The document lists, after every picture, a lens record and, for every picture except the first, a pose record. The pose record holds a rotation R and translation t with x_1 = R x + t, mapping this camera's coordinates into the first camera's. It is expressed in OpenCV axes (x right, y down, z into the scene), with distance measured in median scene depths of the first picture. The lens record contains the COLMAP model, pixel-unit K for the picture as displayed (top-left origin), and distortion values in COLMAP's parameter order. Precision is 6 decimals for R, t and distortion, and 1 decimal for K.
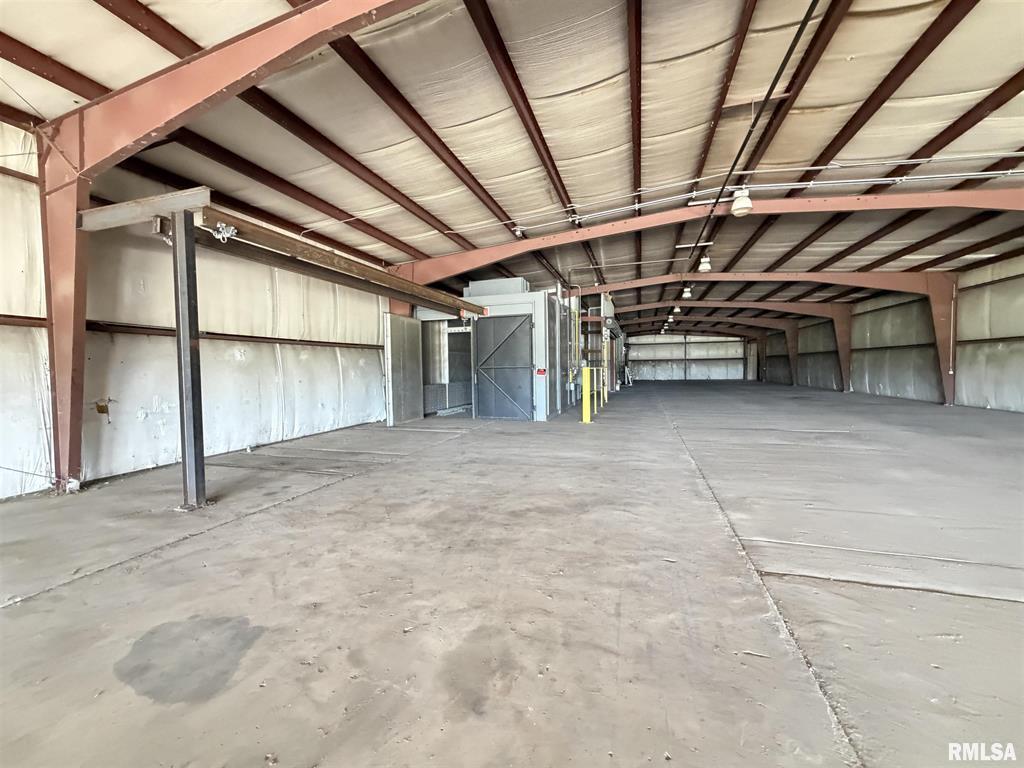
lens RADIAL K [[410.5, 0, 510.1], [0, 410.5, 382.4], [0, 0, 1]] dist [0.001291, 0.000279]
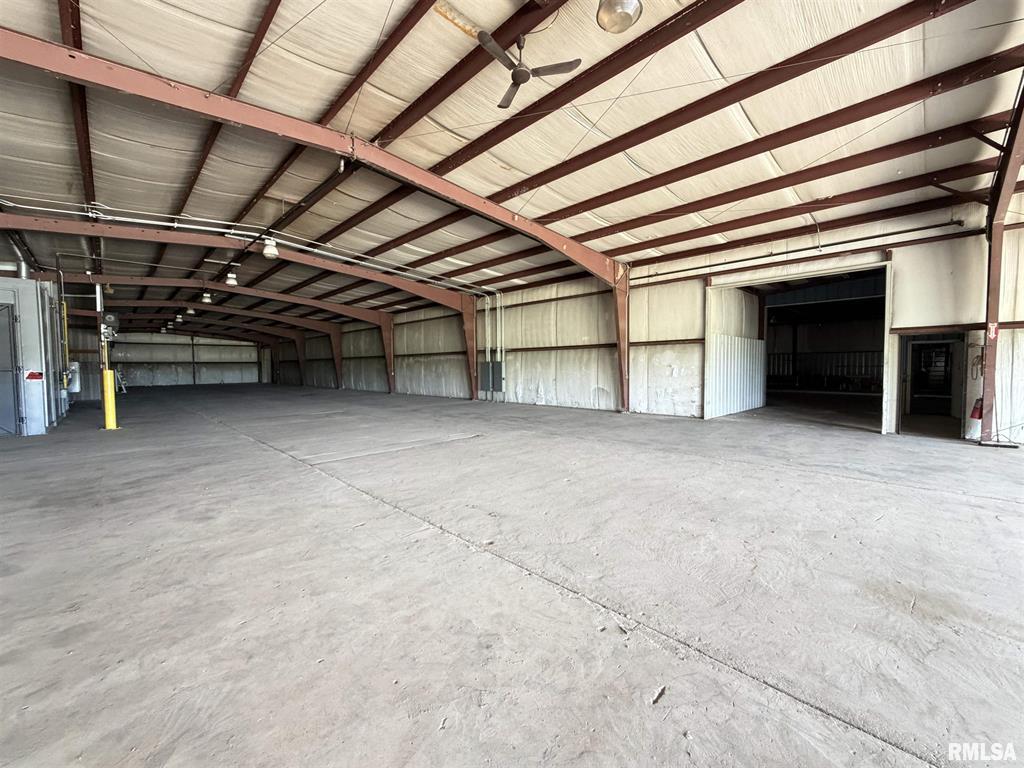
lens RADIAL K [[410.5, 0, 510.1], [0, 410.5, 382.4], [0, 0, 1]] dist [0.001291, 0.000279]
pose [[0.471762, -0.024945, 0.881373, -0.127715], [0.033629, 0.999381, 0.010285, 0.007408], [-0.881085, 0.024788, 0.472309, -0.154427]]
